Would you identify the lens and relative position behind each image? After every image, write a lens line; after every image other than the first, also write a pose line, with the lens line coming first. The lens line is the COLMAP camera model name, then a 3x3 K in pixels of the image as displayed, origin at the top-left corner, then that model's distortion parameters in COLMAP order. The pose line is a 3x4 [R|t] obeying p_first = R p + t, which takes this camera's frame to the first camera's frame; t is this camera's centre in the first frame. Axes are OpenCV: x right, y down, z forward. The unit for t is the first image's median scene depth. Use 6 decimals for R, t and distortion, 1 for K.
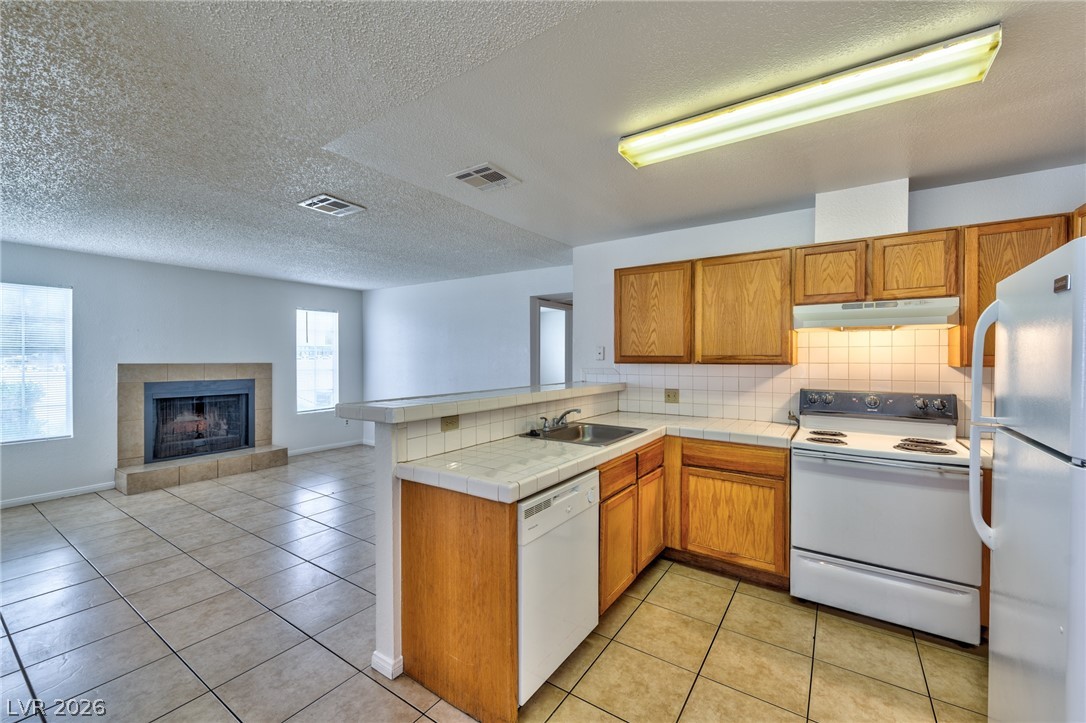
lens RADIAL K [[438.0, 0, 548.9], [0, 438.0, 361.5], [0, 0, 1]] dist [0.019595, -0.001244]
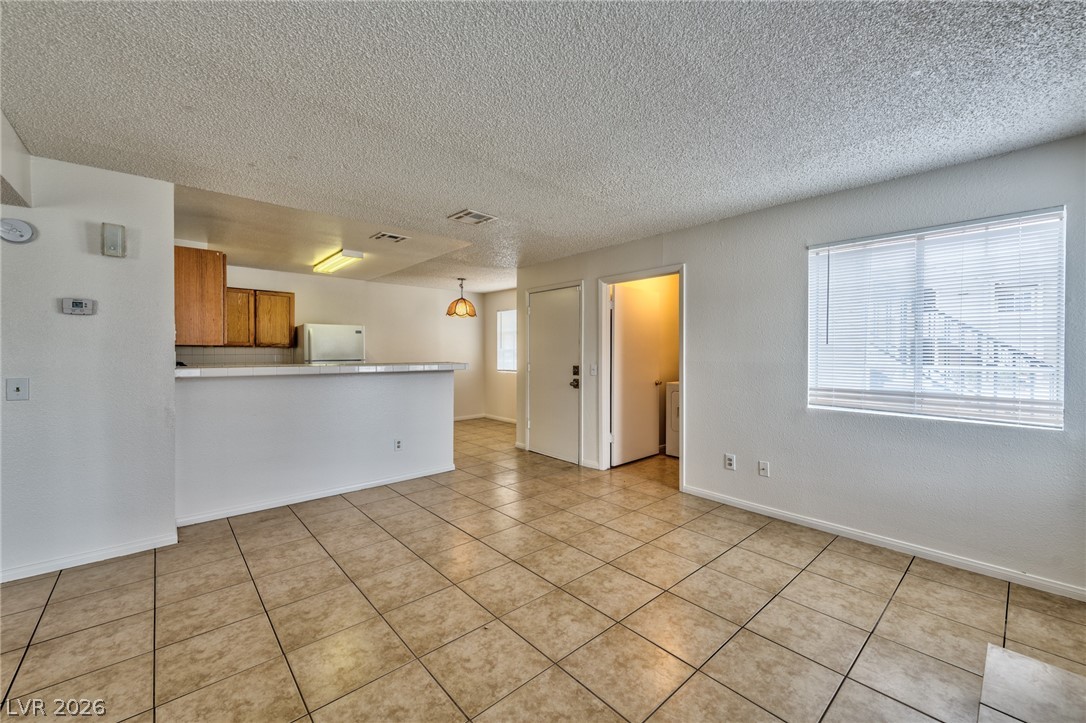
lens RADIAL K [[438.0, 0, 542.1], [0, 438.0, 359.1], [0, 0, 1]] dist [0.019595, -0.001244]
pose [[-0.966395, -0.015238, 0.256611, -0.576498], [-0.006474, 0.999368, 0.034963, 0.003443], [-0.256981, 0.032127, -0.965882, 1.235233]]
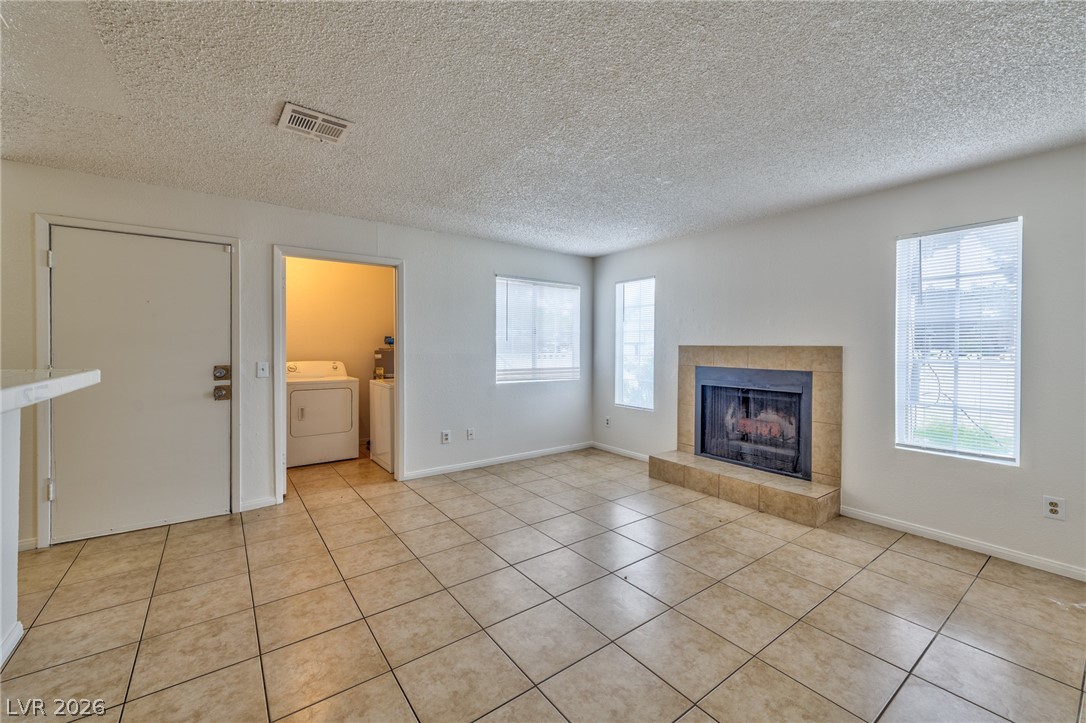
lens RADIAL K [[438.0, 0, 551.5], [0, 438.0, 353.1], [0, 0, 1]] dist [0.019595, -0.001244]
pose [[-0.324536, 0.001595, -0.945872, 0.043979], [-0.021620, 0.999725, 0.009103, 0.017187], [0.945626, 0.023404, -0.324412, 0.942850]]
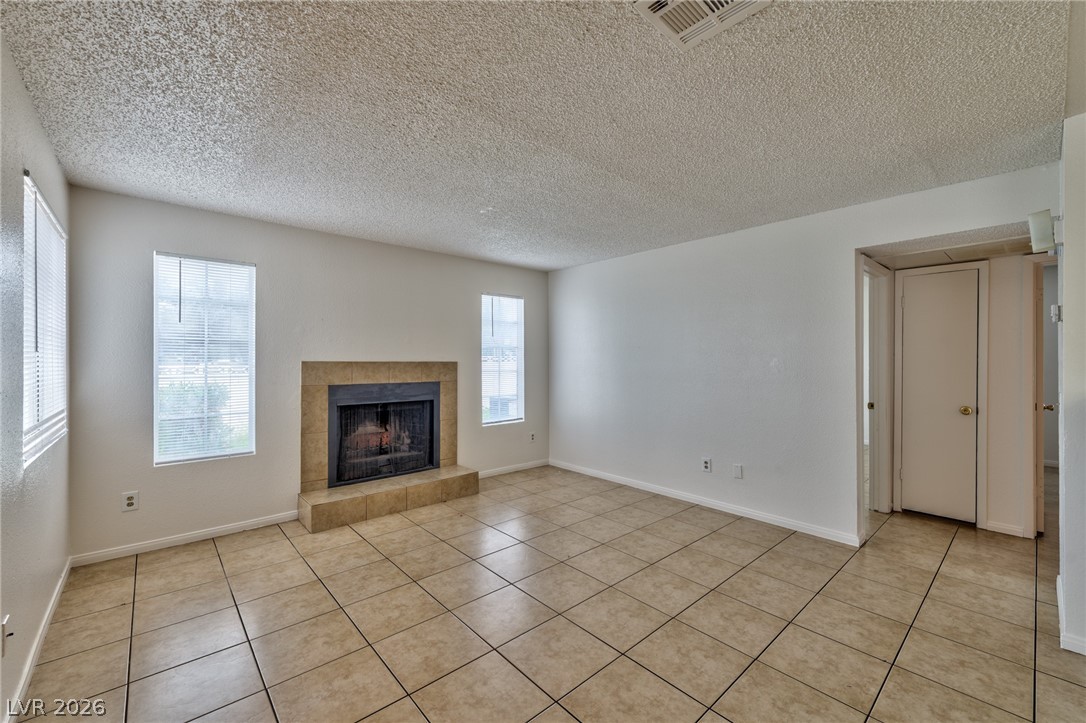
lens RADIAL K [[438.0, 0, 547.0], [0, 438.0, 360.7], [0, 0, 1]] dist [0.019595, -0.001244]
pose [[0.969668, -0.008305, -0.244283, -0.314908], [0.004662, 0.999869, -0.015488, 0.016082], [0.244379, 0.013879, 0.969580, 0.309635]]
